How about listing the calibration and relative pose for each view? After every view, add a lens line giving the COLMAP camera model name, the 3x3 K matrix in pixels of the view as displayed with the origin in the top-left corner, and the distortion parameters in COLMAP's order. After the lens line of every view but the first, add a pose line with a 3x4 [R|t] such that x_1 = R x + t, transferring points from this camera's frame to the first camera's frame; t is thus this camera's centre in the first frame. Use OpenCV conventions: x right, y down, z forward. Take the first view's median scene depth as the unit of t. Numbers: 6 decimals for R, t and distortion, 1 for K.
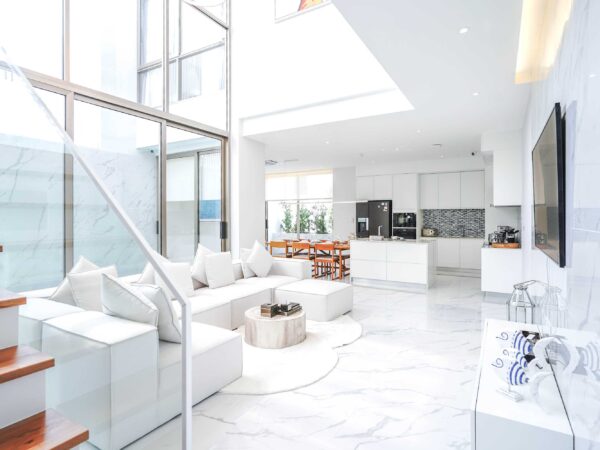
lens RADIAL K [[321.5, 0, 300.4], [0, 321.5, 222.8], [0, 0, 1]] dist [-0.013065, 0.001702]
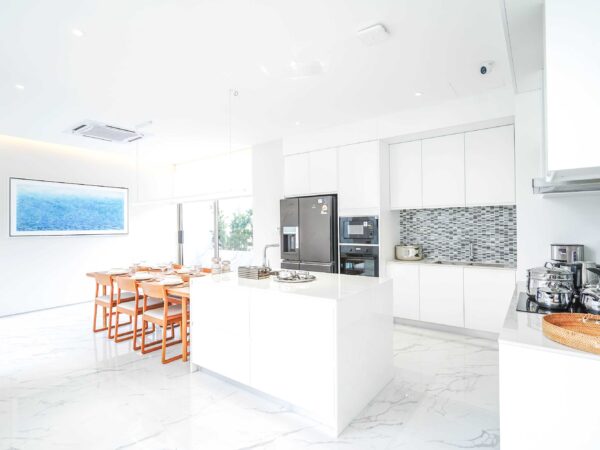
lens RADIAL K [[321.5, 0, 300.1], [0, 321.5, 225.8], [0, 0, 1]] dist [-0.013065, 0.001702]
pose [[0.994413, -0.011623, -0.104916, 0.279581], [0.009609, 0.999760, -0.019683, -0.006147], [0.105120, 0.018565, 0.994286, 0.452780]]
